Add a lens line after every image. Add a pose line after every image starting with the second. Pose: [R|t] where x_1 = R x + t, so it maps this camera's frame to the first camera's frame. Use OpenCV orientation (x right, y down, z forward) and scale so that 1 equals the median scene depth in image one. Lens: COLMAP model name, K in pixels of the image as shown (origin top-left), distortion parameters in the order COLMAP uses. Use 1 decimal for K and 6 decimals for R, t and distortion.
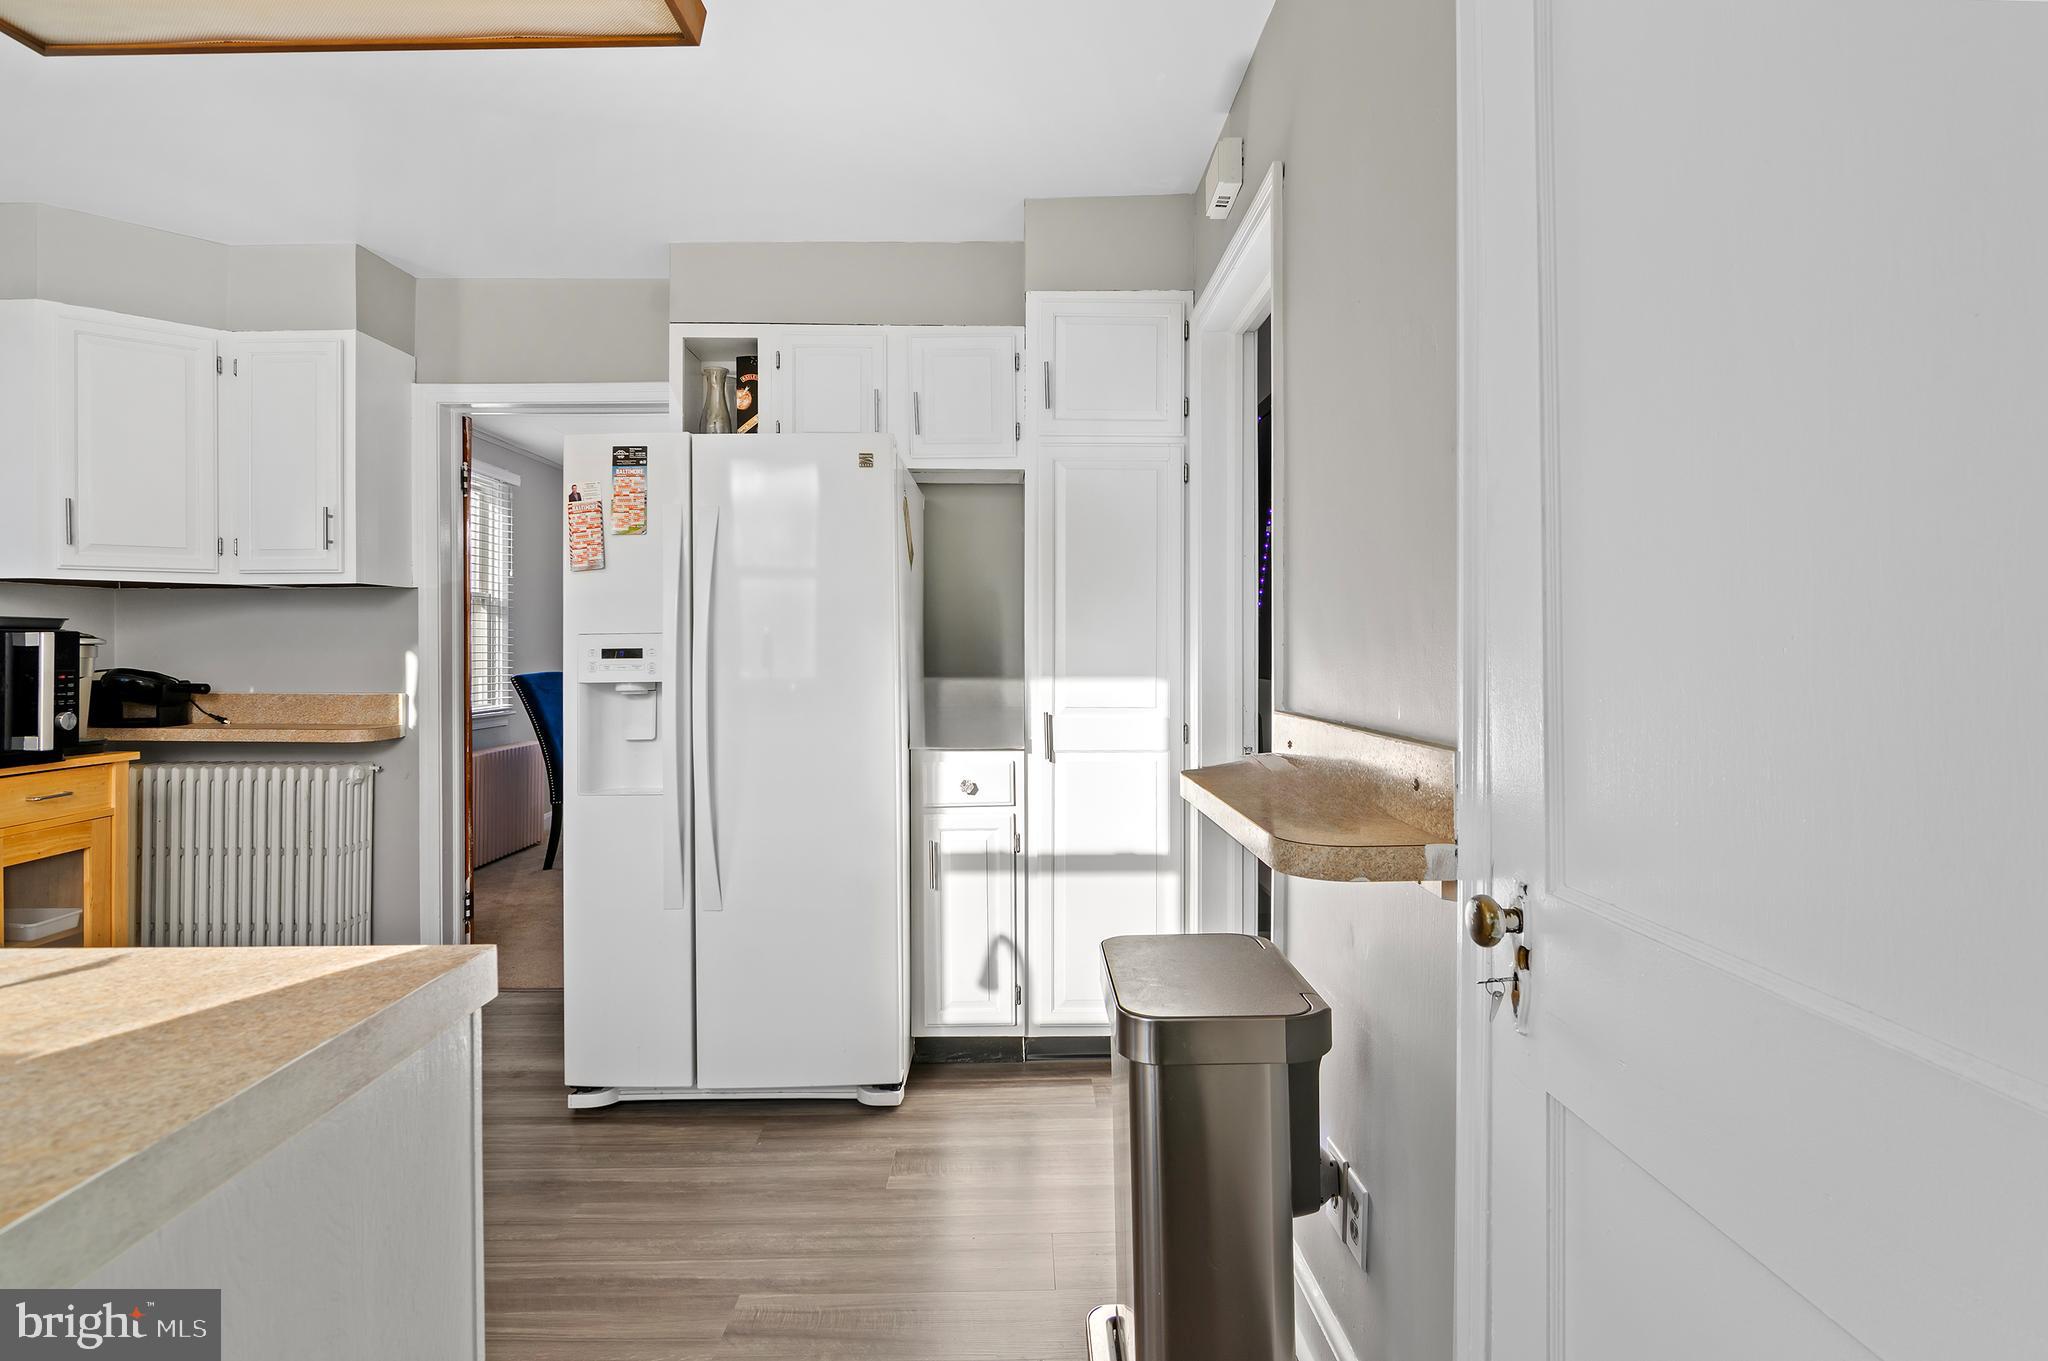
lens RADIAL K [[1021.4, 0, 1021.7], [0, 1021.4, 586.0], [0, 0, 1]] dist [-0.002668, -0.001858]
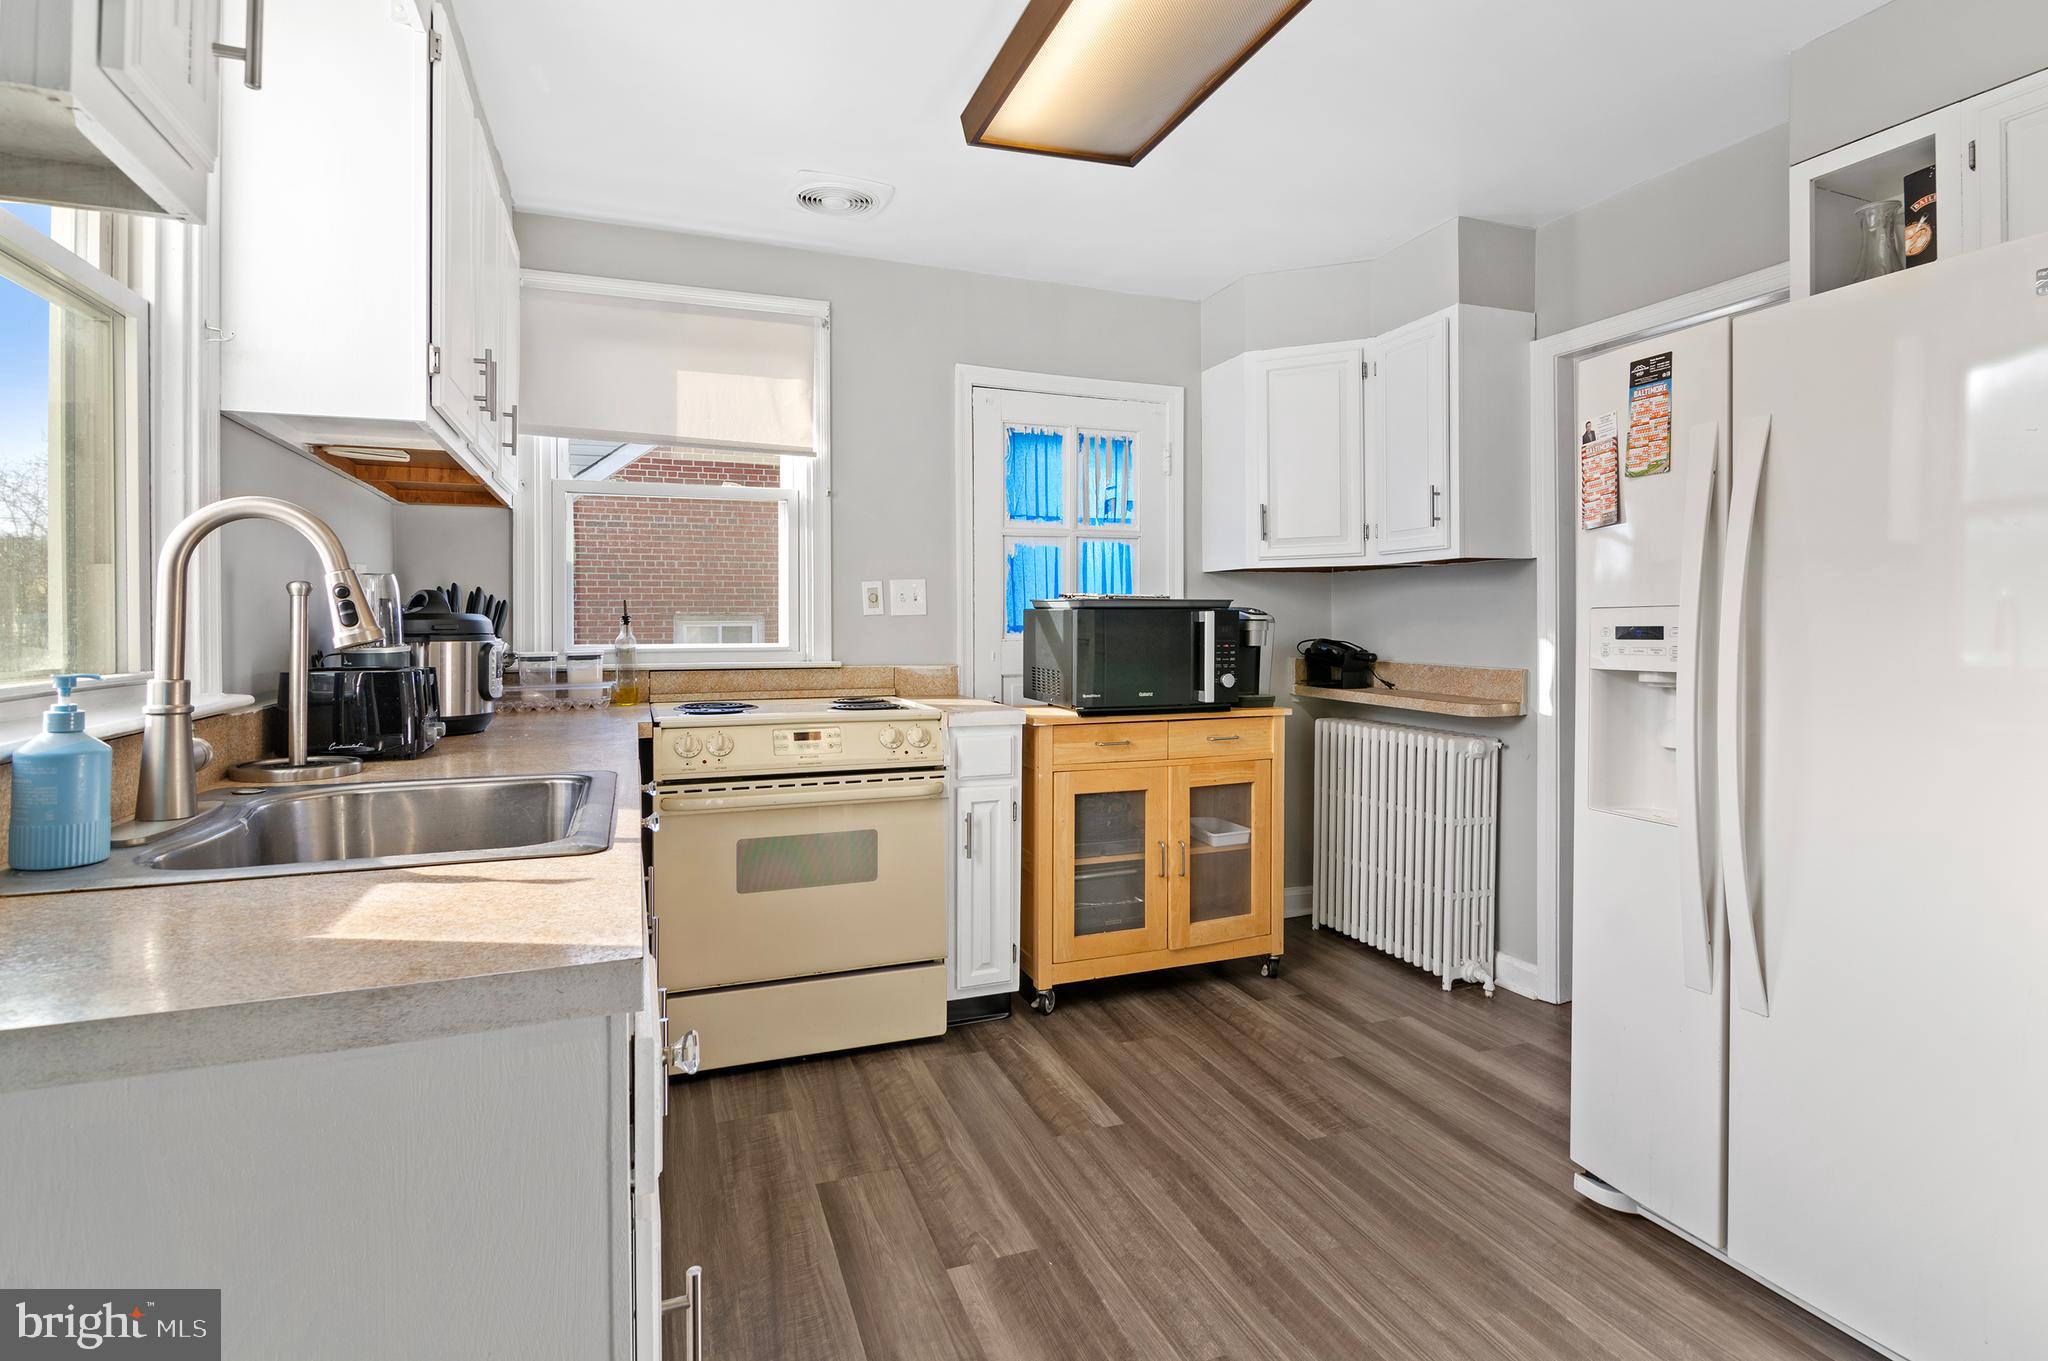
lens RADIAL K [[1012.9, 0, 1047.5], [0, 1012.9, 602.6], [0, 0, 1]] dist [0.000231, -0.012272]
pose [[0.355729, -0.013573, -0.934491, 0.150432], [0.058294, 0.998270, 0.007691, 0.011620], [0.932769, -0.057211, 0.355905, 0.313315]]
